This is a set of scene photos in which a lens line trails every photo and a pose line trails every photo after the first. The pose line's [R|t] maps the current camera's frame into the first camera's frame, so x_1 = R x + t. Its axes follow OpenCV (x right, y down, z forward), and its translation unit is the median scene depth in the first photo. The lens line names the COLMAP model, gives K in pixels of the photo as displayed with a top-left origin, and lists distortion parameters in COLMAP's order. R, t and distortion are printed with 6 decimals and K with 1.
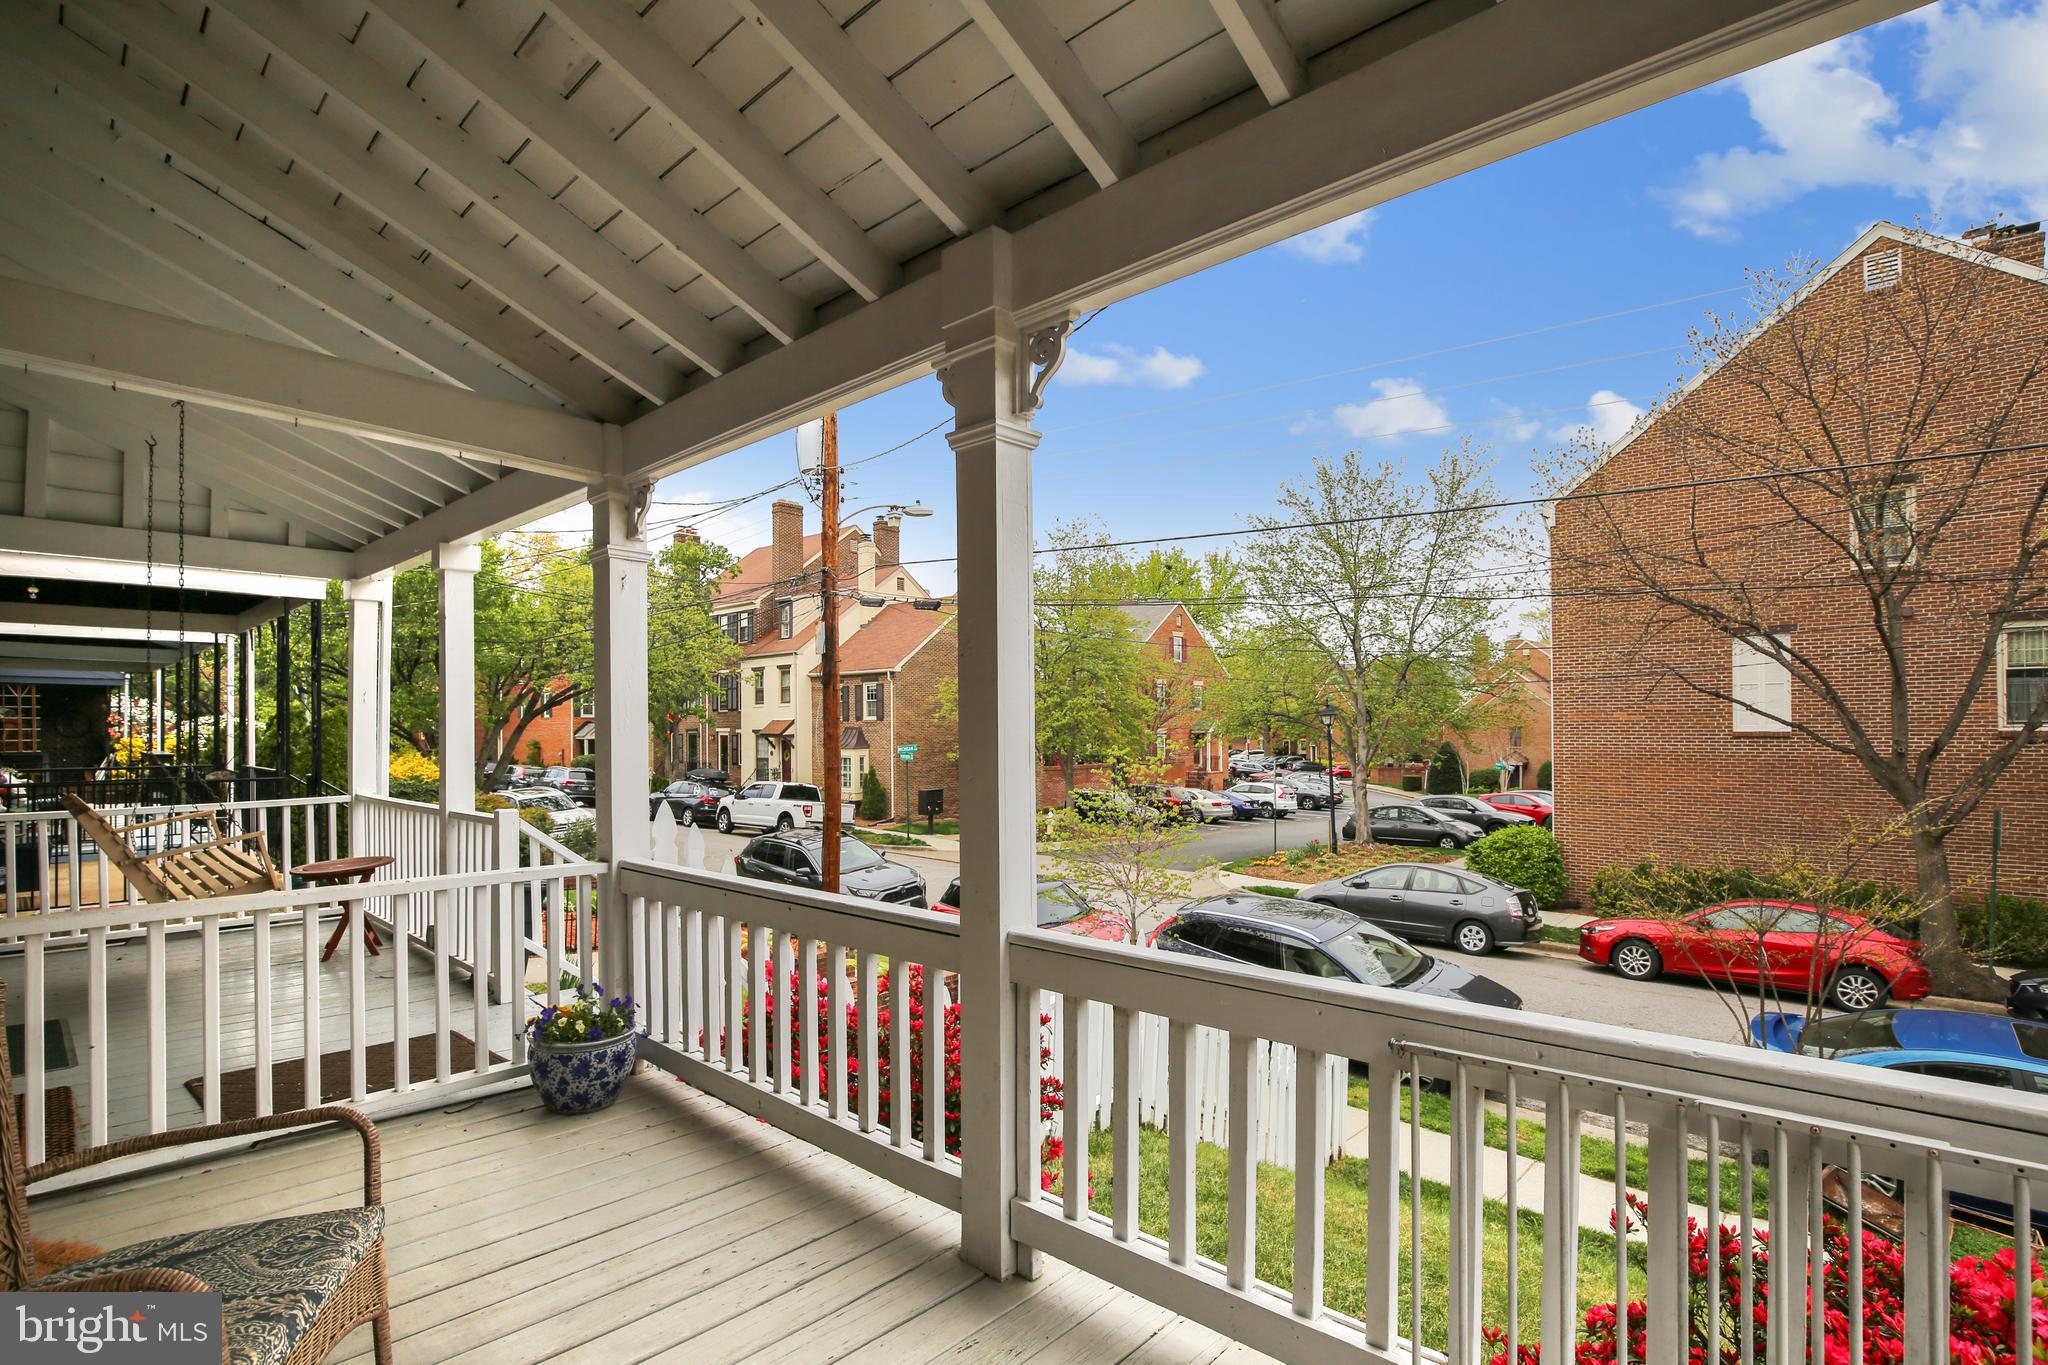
lens RADIAL K [[967.2, 0, 1052.6], [0, 967.2, 715.4], [0, 0, 1]] dist [-0.020948, -0.000343]
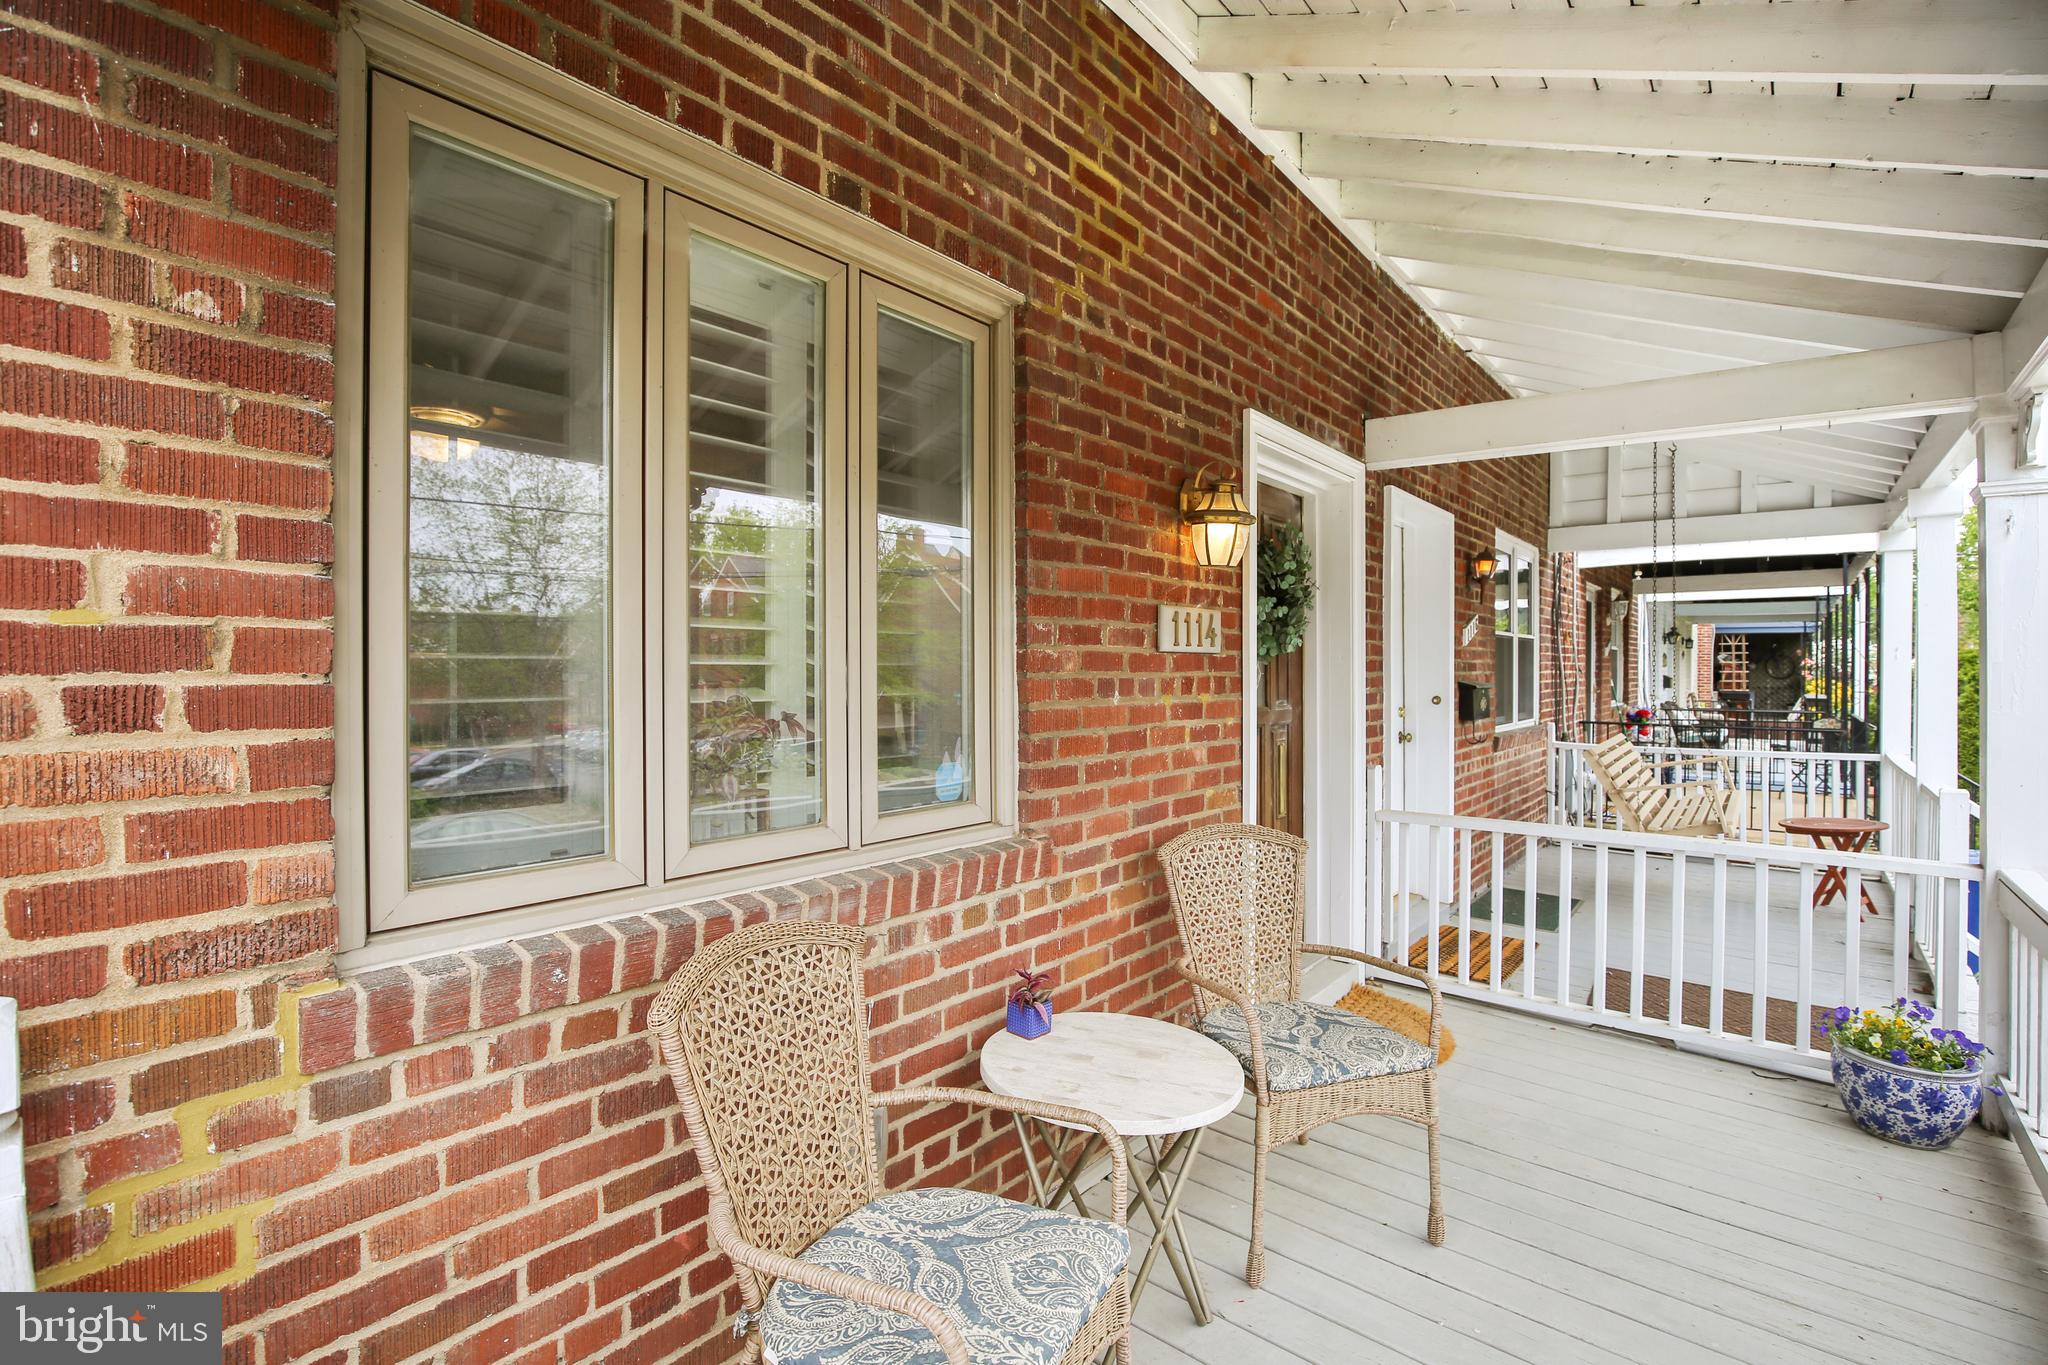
lens RADIAL K [[967.2, 0, 1032.4], [0, 967.2, 673.5], [0, 0, 1]] dist [-0.020948, -0.000343]
pose [[0.059113, 0.015359, -0.998133, 0.295003], [0.006138, 0.999857, 0.015749, -0.031902], [0.998232, -0.007058, 0.059010, 0.143373]]
